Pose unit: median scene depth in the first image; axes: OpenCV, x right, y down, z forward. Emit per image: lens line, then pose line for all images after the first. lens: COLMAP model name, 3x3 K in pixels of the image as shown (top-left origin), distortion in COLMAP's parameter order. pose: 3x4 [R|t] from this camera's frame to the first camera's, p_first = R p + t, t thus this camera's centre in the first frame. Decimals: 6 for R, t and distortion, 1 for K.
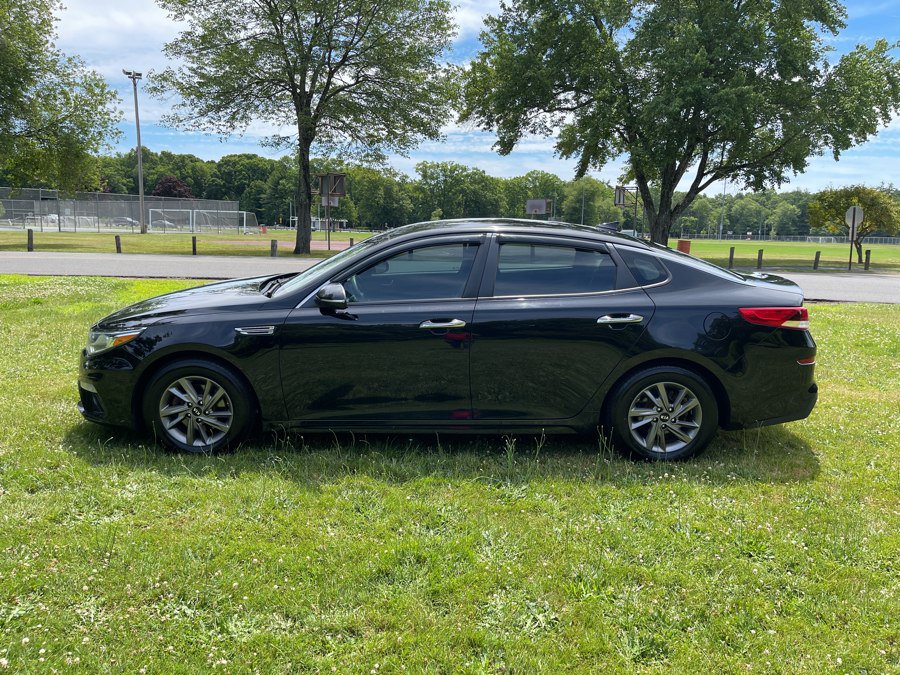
lens RADIAL K [[684.8, 0, 450.3], [0, 684.8, 336.1], [0, 0, 1]] dist [0.063942, -0.097979]
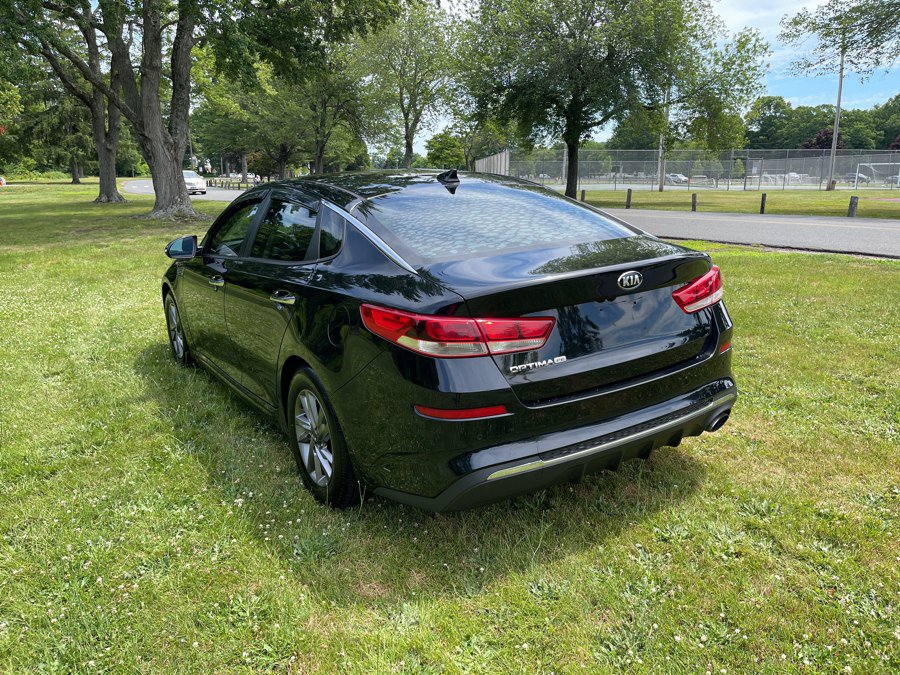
lens RADIAL K [[684.8, 0, 451.8], [0, 684.8, 335.3], [0, 0, 1]] dist [0.063942, -0.097979]
pose [[0.557301, 0.158317, -0.815077, 0.869549], [-0.110602, 0.987060, 0.116099, -0.083880], [0.822911, 0.025447, 0.567600, 0.611973]]
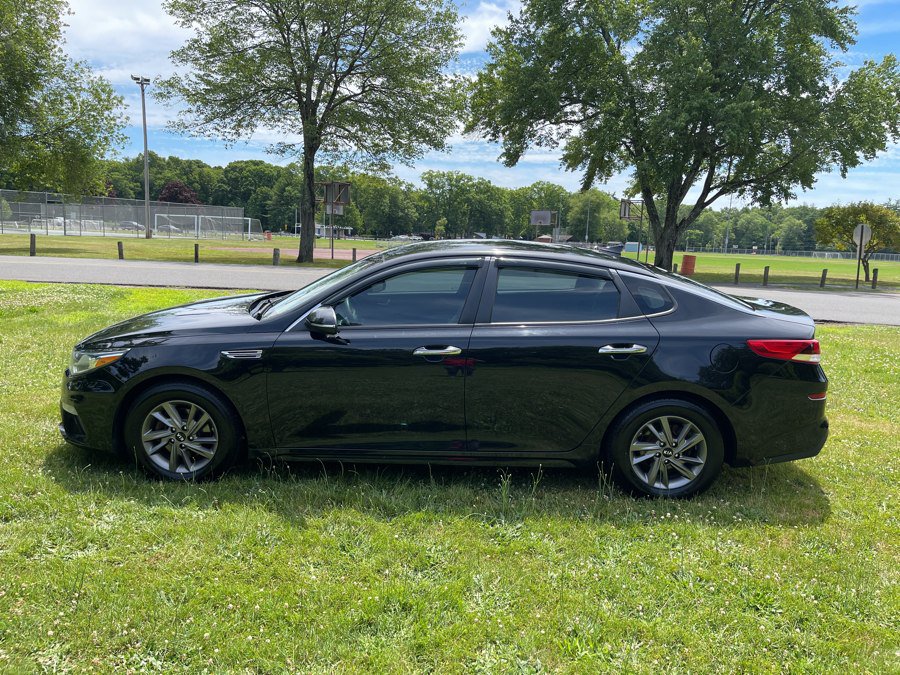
lens RADIAL K [[684.8, 0, 448.0], [0, 684.8, 339.0], [0, 0, 1]] dist [0.063942, -0.097979]
pose [[0.999815, 0.017532, -0.007871, 0.009532], [-0.017597, 0.999811, -0.008276, -0.023114], [0.007724, 0.008413, 0.999935, 0.034757]]
